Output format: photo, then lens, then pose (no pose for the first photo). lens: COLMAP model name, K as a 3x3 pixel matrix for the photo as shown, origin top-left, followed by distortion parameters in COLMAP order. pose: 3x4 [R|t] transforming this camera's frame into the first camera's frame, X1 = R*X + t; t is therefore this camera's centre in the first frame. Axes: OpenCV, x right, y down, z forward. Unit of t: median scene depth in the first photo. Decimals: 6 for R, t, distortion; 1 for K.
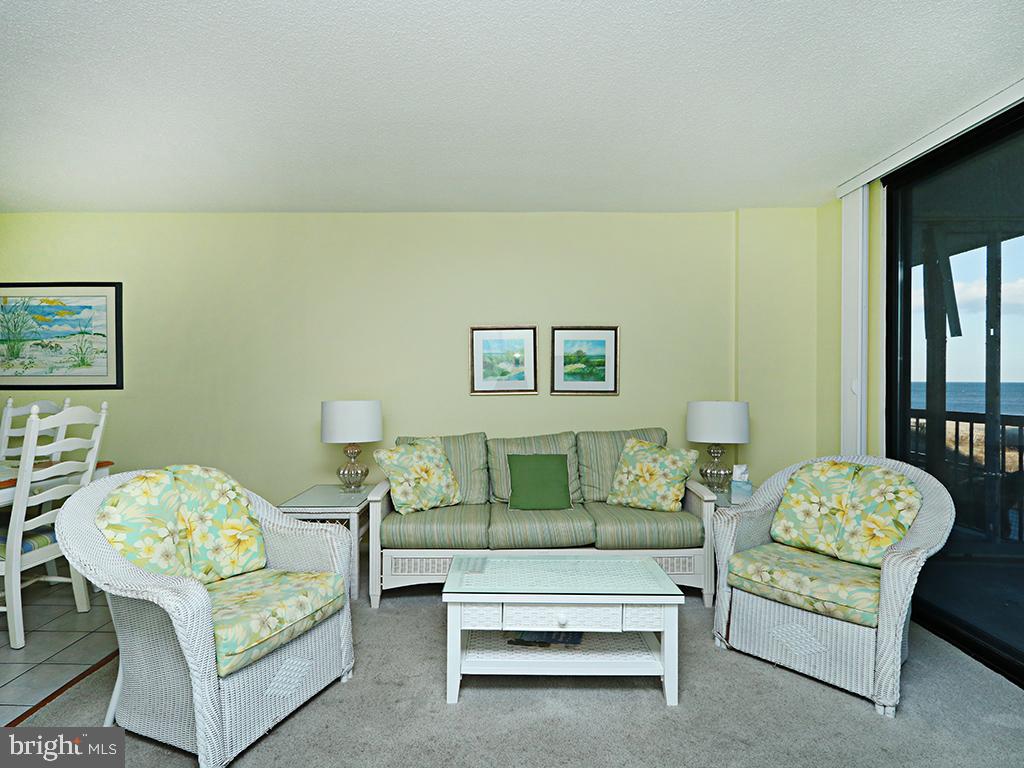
lens RADIAL K [[550.9, 0, 508.2], [0, 550.9, 381.5], [0, 0, 1]] dist [0.000719, -0.002140]
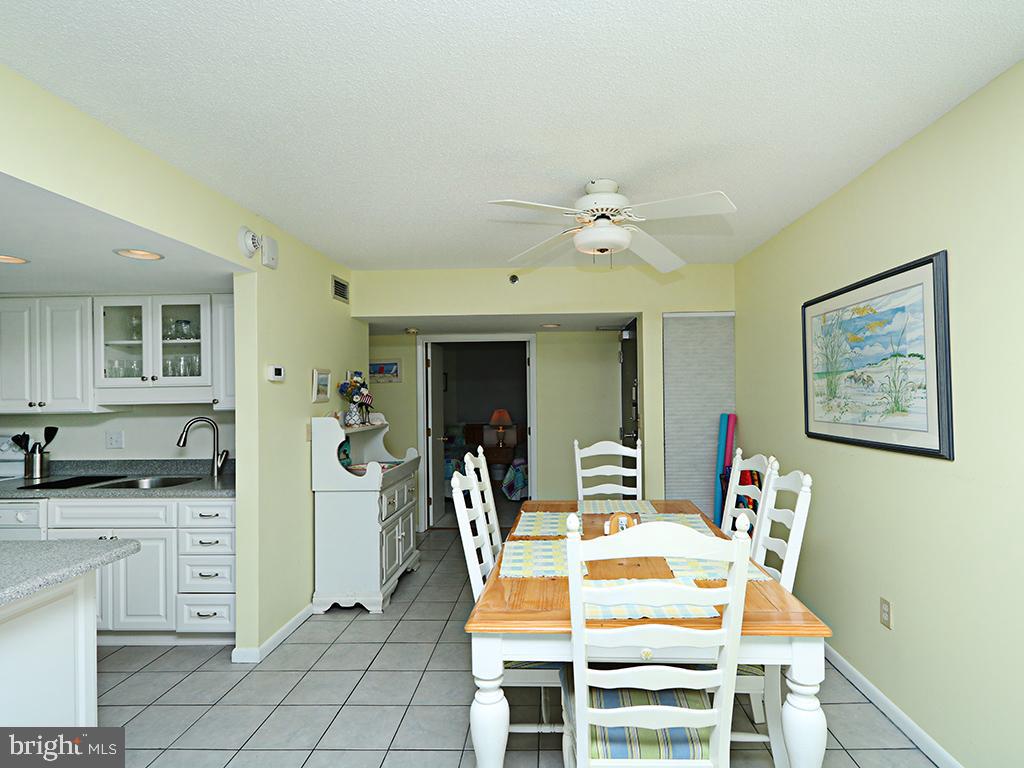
lens RADIAL K [[523.9, 0, 542.3], [0, 523.9, 388.0], [0, 0, 1]] dist [0.000170, -0.001294]
pose [[-0.005904, -0.013352, -0.999893, -0.217699], [0.008818, 0.999871, -0.013403, -0.049503], [0.999944, -0.008897, -0.005786, 0.630933]]
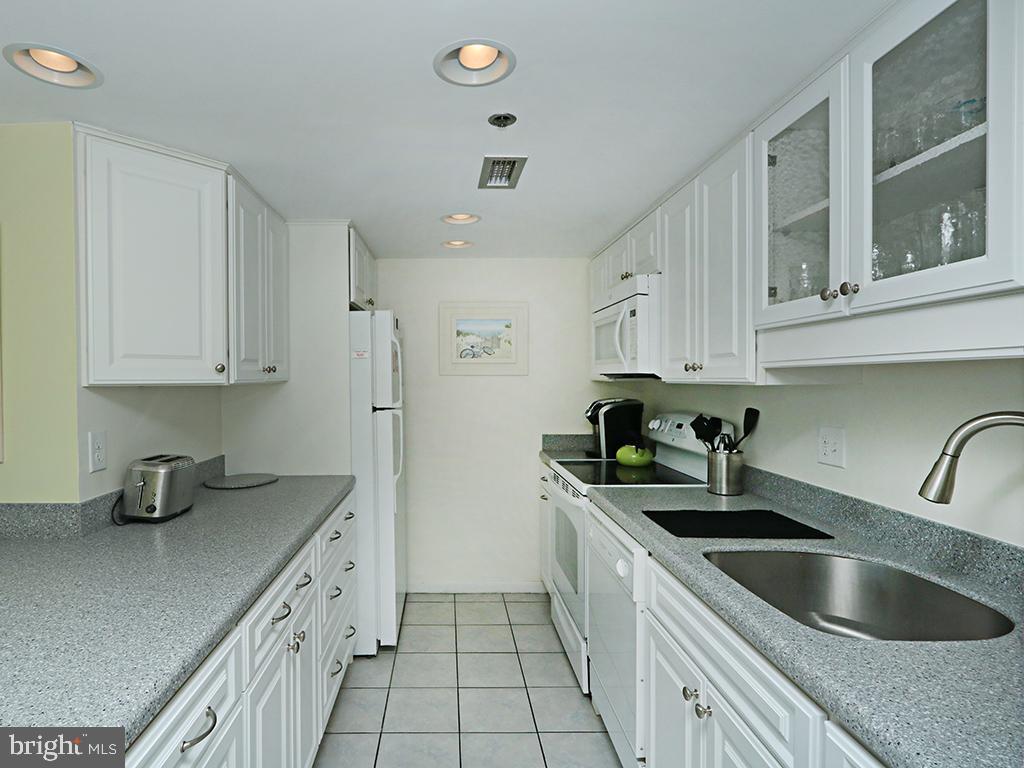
lens RADIAL K [[547.7, 0, 449.5], [0, 547.7, 386.7], [0, 0, 1]] dist [-0.000455, 0.000486]
pose [[-0.999918, 0.000217, -0.012799, -0.833554], [-0.000050, 0.999782, 0.020890, -0.034242], [0.012801, 0.020889, -0.999700, 0.302745]]
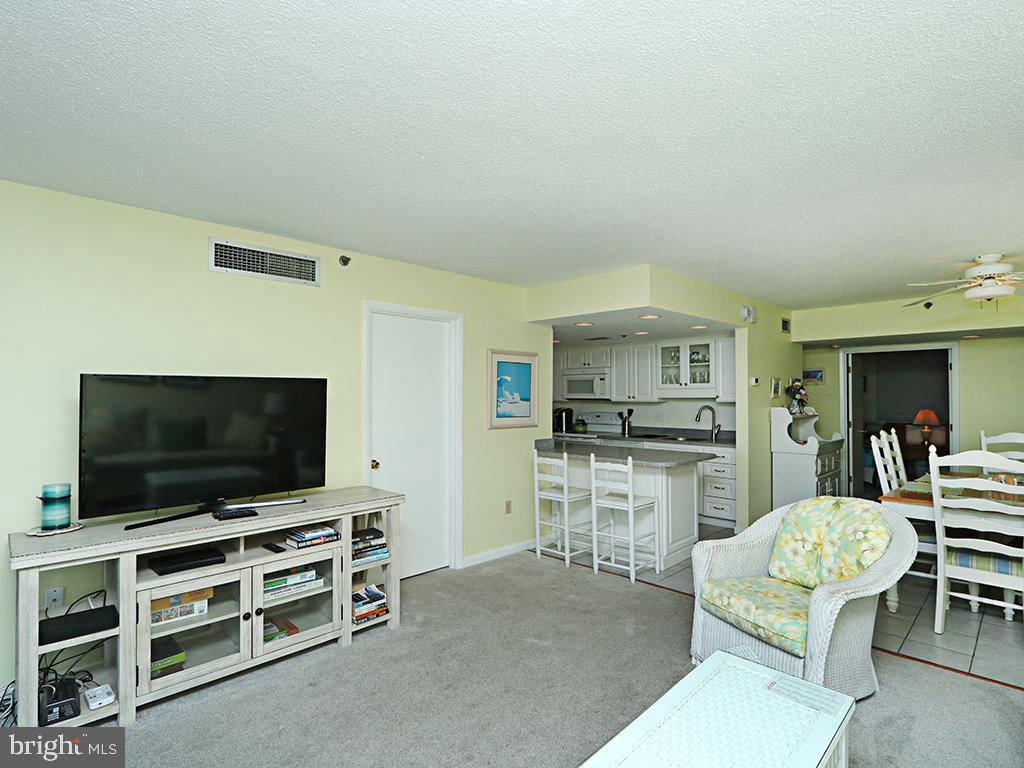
lens RADIAL K [[522.9, 0, 525.1], [0, 522.9, 389.4], [0, 0, 1]] dist [-0.000835, -0.000196]
pose [[-0.690013, -0.011883, -0.723700, 0.439969], [-0.004067, 0.999913, -0.012541, -0.044086], [0.723786, -0.005710, -0.690001, 0.748409]]
